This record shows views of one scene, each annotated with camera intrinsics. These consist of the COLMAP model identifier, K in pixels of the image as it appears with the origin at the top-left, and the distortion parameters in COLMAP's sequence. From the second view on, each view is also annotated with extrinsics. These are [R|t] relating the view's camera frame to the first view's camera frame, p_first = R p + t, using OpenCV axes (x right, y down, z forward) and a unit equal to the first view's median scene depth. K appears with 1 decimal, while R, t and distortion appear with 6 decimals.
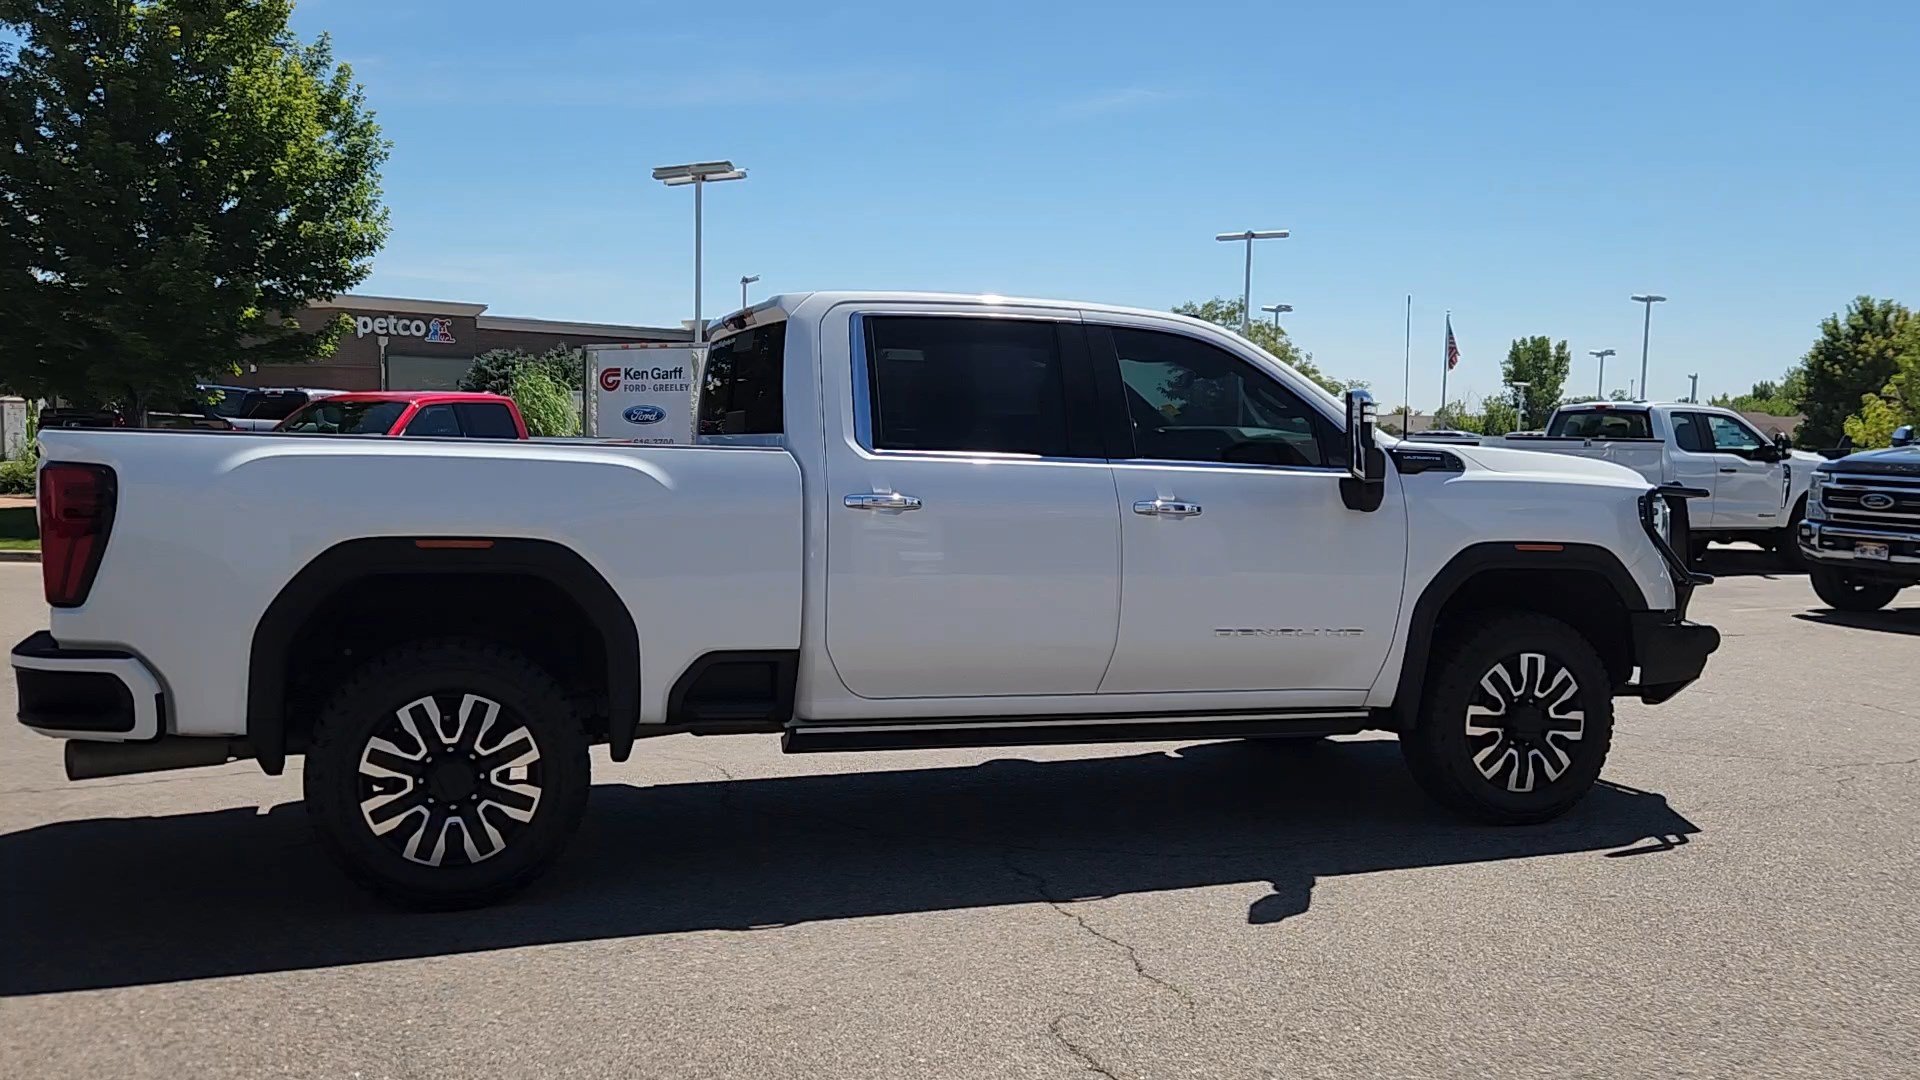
lens RADIAL K [[1629.3, 0, 948.1], [0, 1629.3, 548.0], [0, 0, 1]] dist [0.032438, -0.024059]
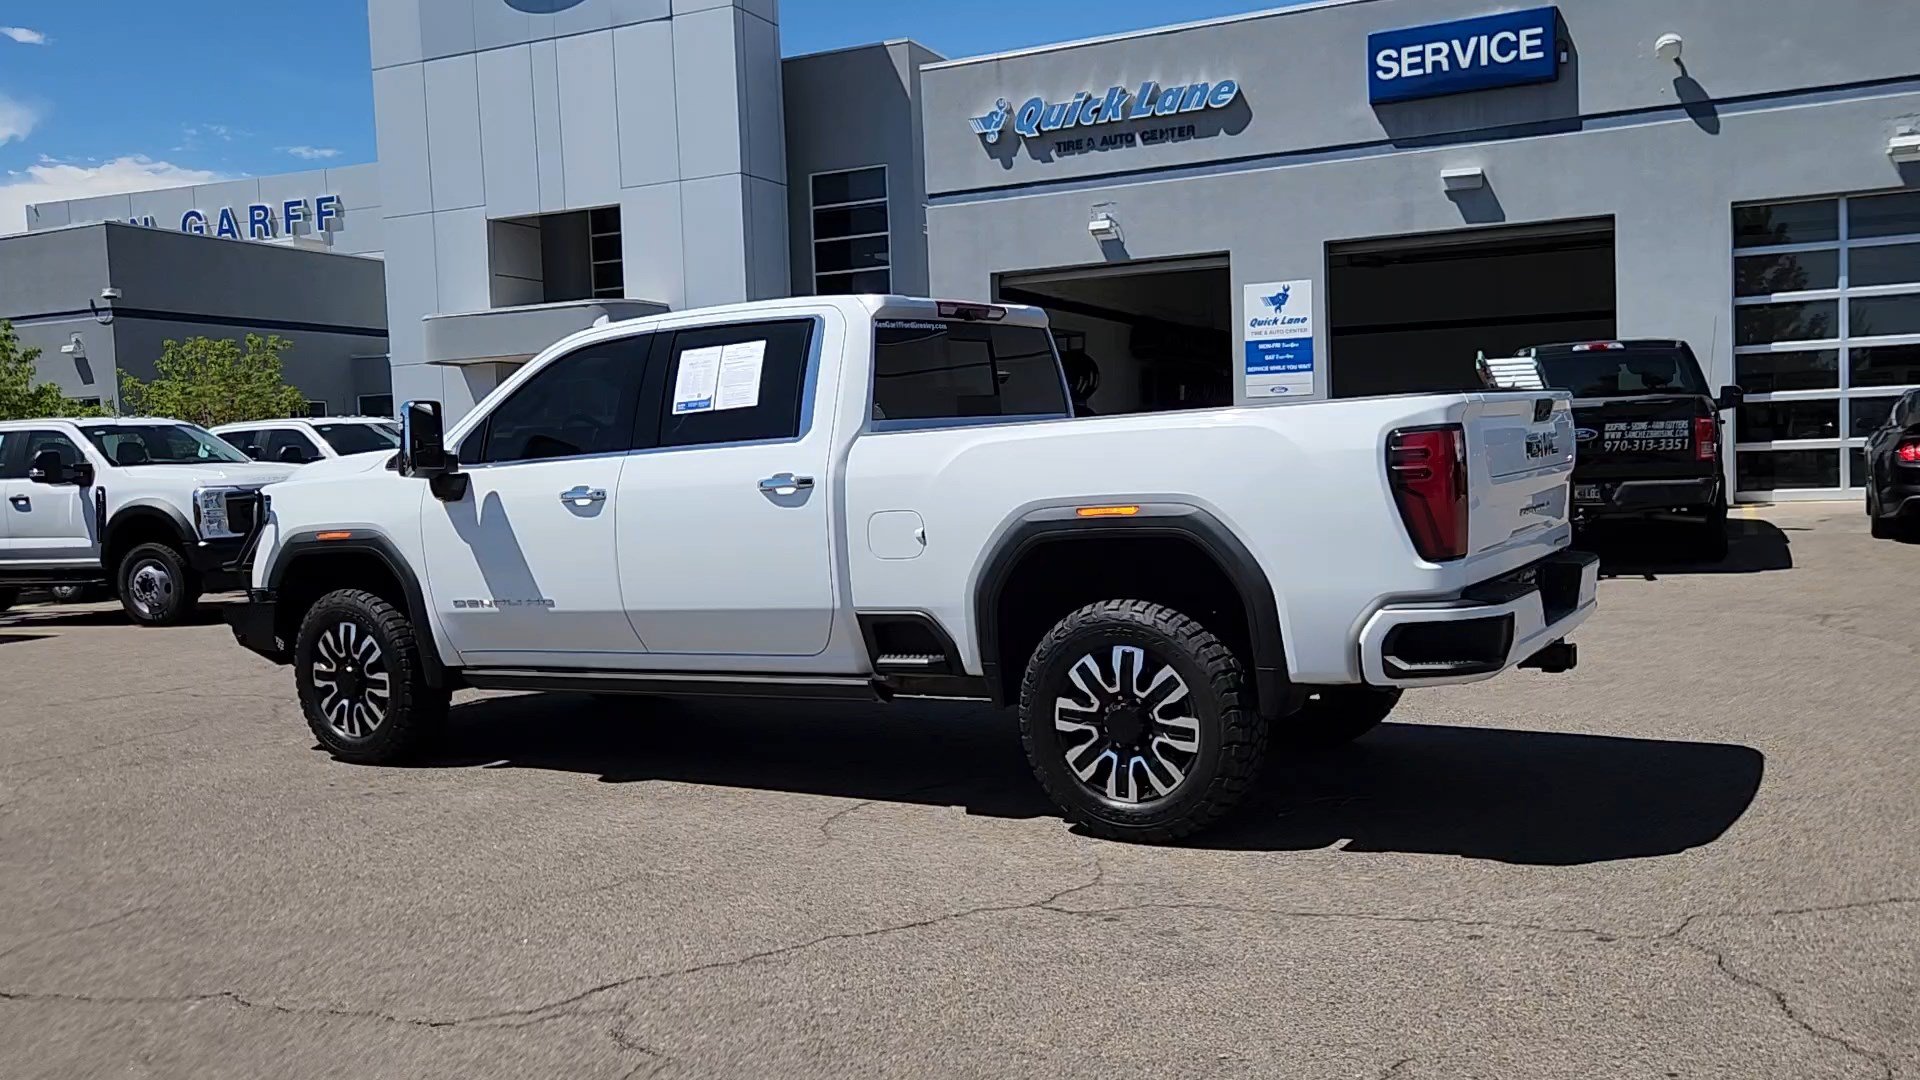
lens RADIAL K [[1629.3, 0, 944.4], [0, 1629.3, 545.2], [0, 0, 1]] dist [0.032438, -0.024059]
pose [[-0.631808, -0.034452, 0.774359, -0.970055], [0.089333, 0.989119, 0.116894, -0.114387], [-0.769960, 0.143030, -0.621855, 1.716947]]
